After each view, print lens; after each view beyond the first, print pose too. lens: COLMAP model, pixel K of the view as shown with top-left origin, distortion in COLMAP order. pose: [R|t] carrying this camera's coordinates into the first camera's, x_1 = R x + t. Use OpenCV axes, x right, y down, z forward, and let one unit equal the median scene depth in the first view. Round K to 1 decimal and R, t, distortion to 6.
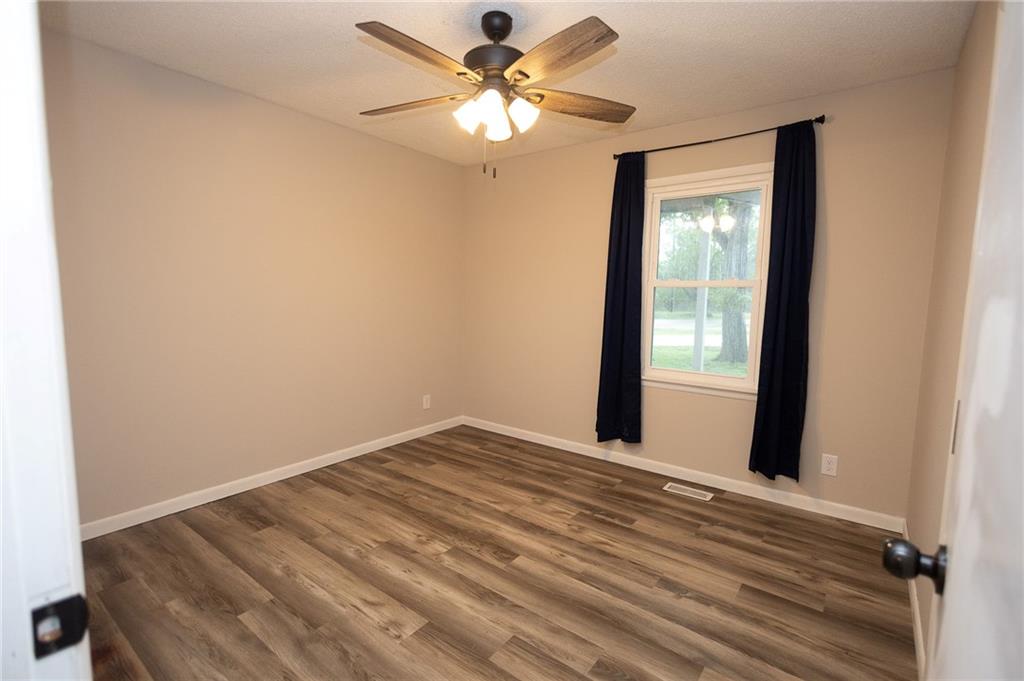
lens RADIAL K [[468.3, 0, 514.4], [0, 468.3, 342.9], [0, 0, 1]] dist [0.008202, -0.003024]
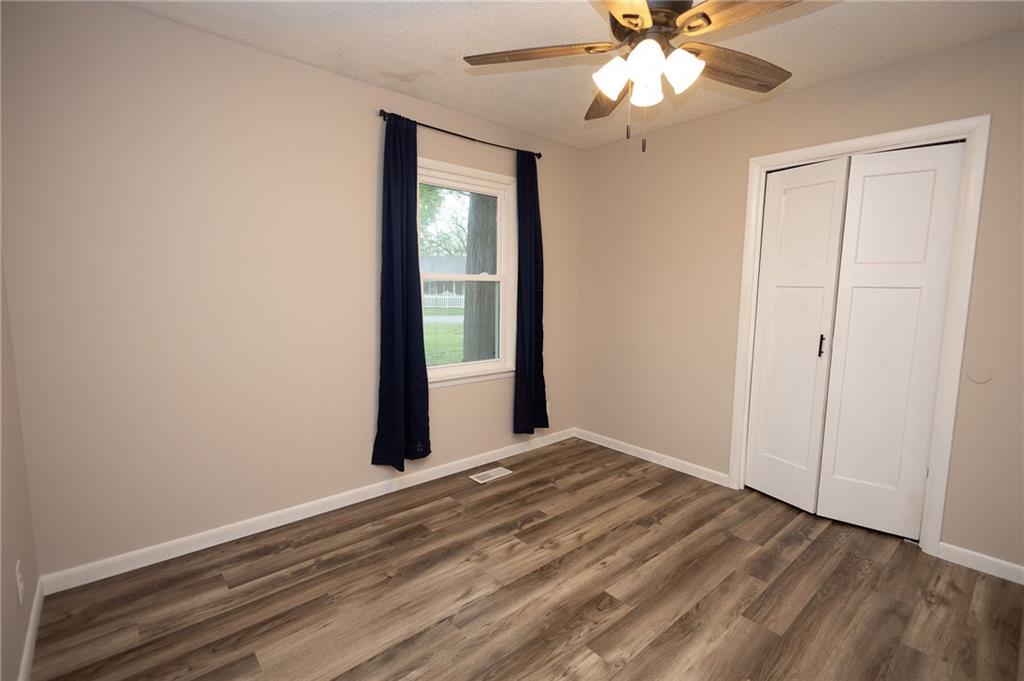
lens RADIAL K [[468.3, 0, 512.5], [0, 468.3, 342.9], [0, 0, 1]] dist [0.008202, -0.003024]
pose [[0.195838, -0.126571, 0.972434, -0.702312], [0.094011, 0.989491, 0.109858, -0.102313], [-0.976119, 0.069905, 0.205679, 0.822094]]
